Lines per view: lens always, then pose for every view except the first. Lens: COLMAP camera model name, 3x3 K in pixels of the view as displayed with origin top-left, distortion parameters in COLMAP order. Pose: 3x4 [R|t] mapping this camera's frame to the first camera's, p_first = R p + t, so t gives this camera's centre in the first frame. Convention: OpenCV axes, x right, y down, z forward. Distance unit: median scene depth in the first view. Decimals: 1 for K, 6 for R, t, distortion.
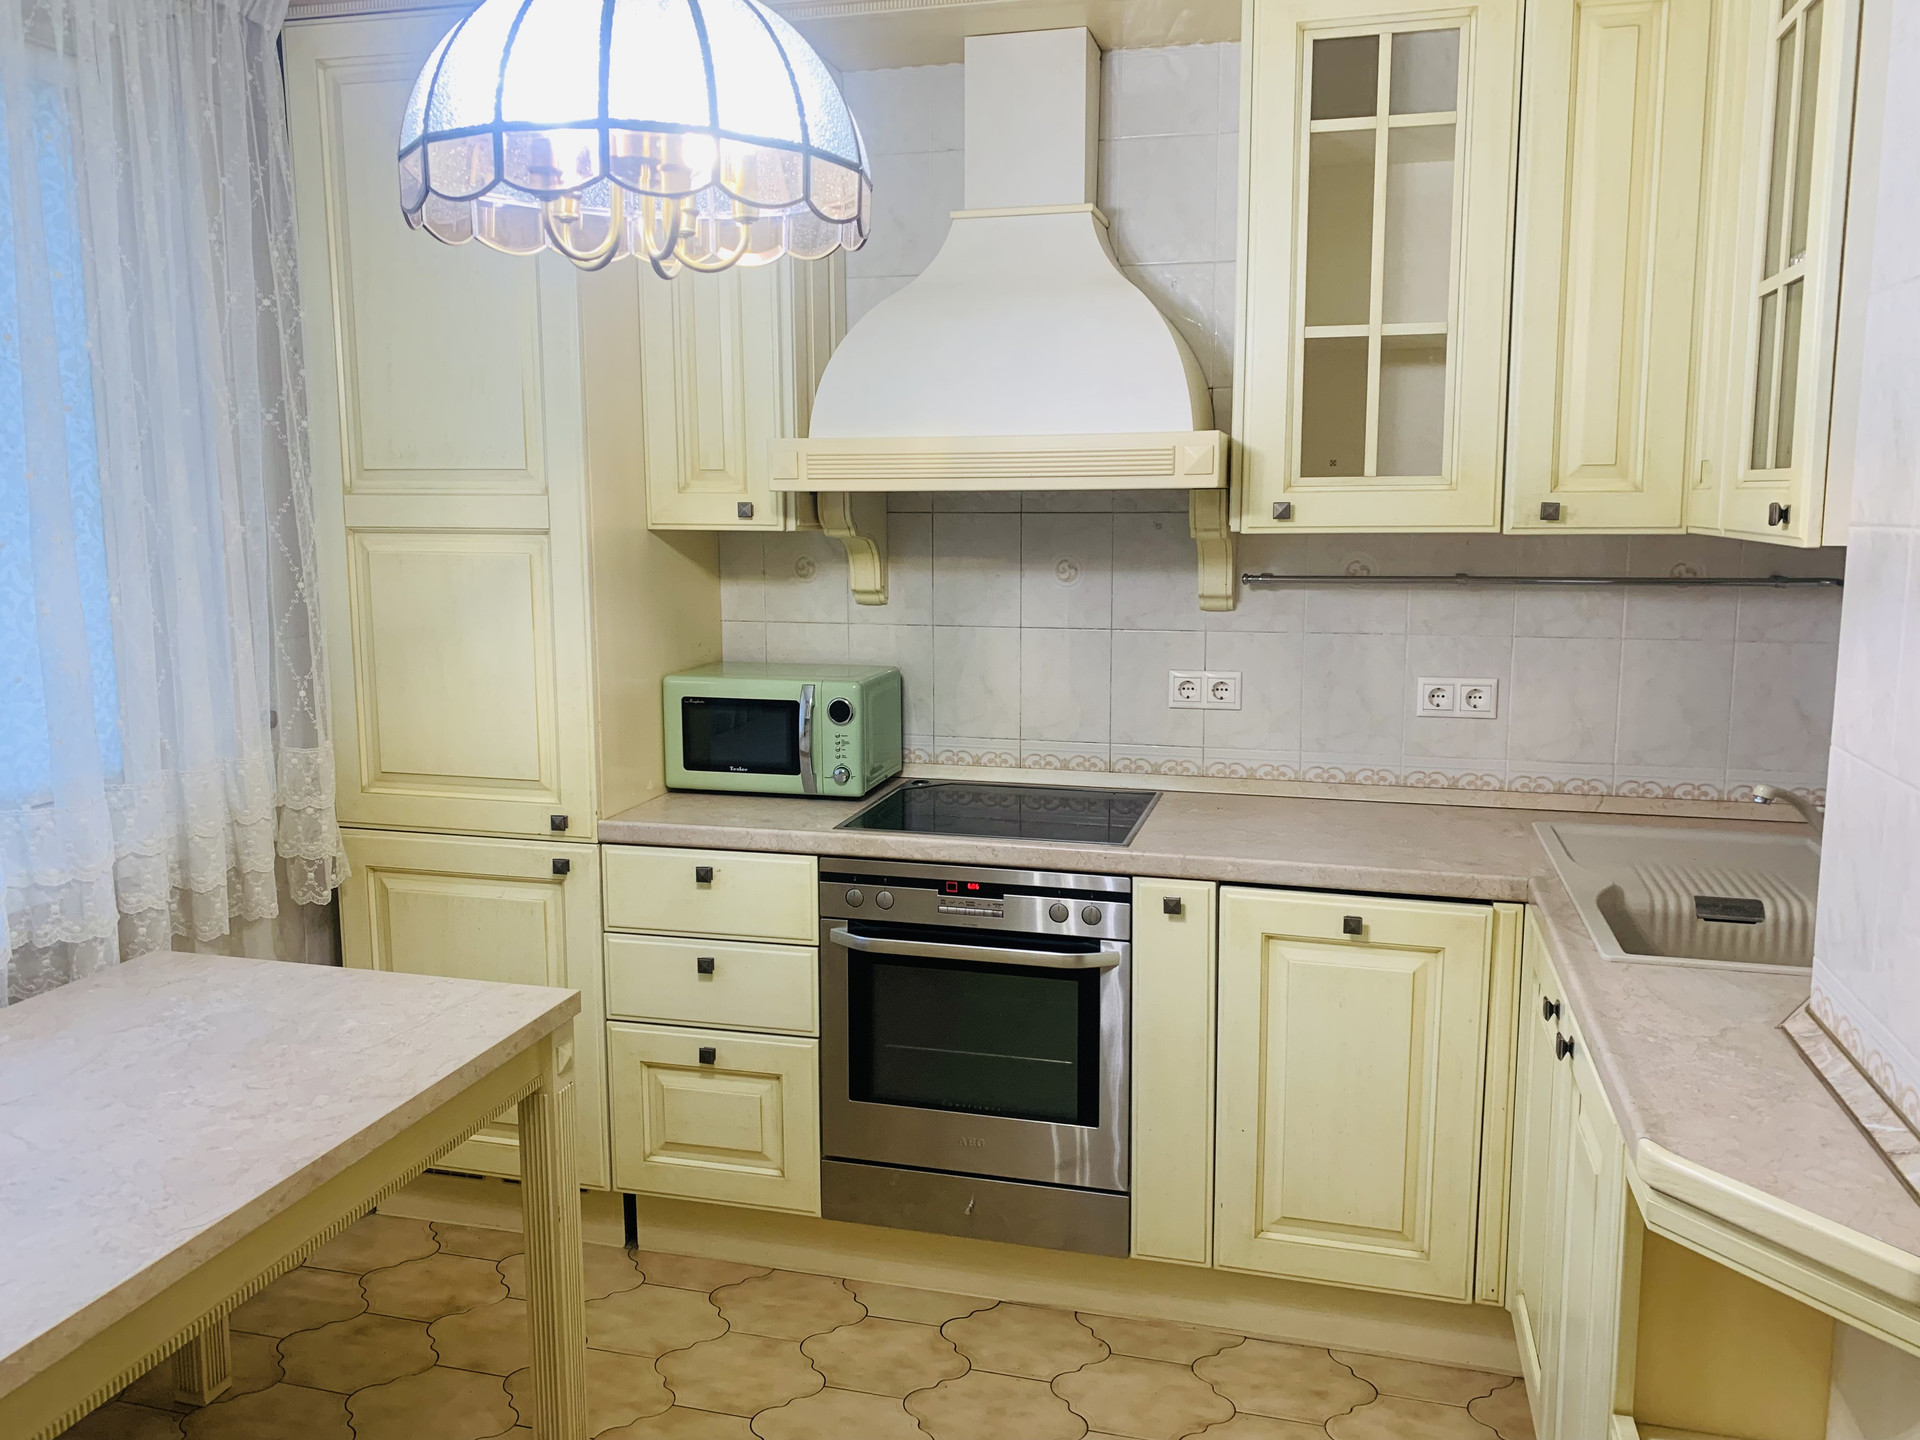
lens RADIAL K [[1444.5, 0, 977.9], [0, 1444.5, 710.5], [0, 0, 1]] dist [0.055701, -0.068836]
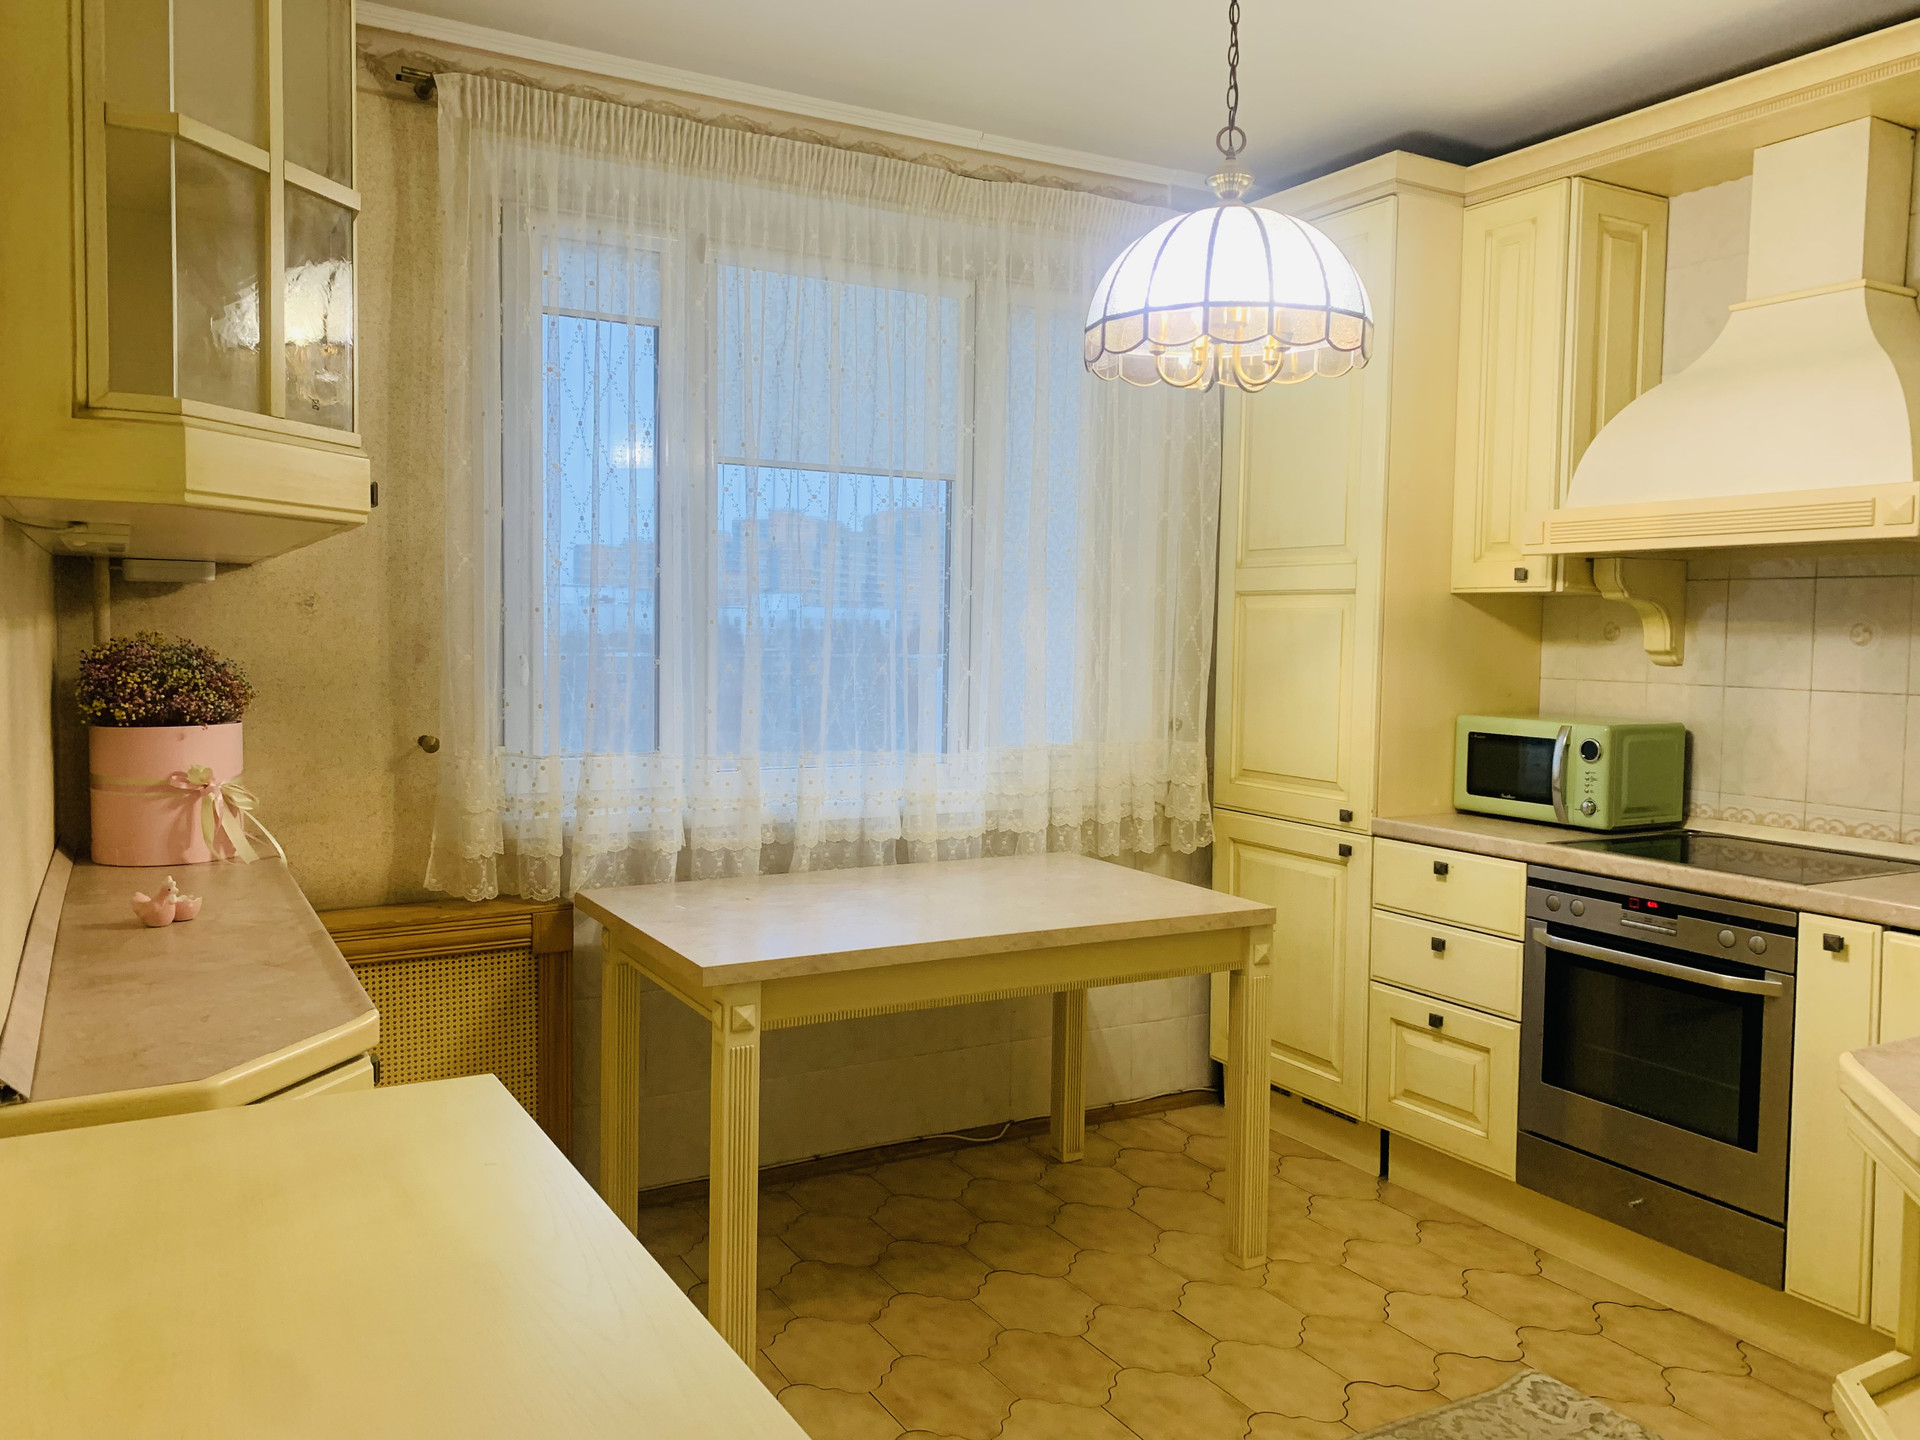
lens RADIAL K [[1444.5, 0, 942.0], [0, 1444.5, 708.1], [0, 0, 1]] dist [0.055701, -0.068836]
pose [[0.699715, 0.055209, -0.712286, 0.374189], [-0.118007, 0.992246, -0.039016, 0.074951], [0.704609, 0.111355, 0.700804, -0.167117]]
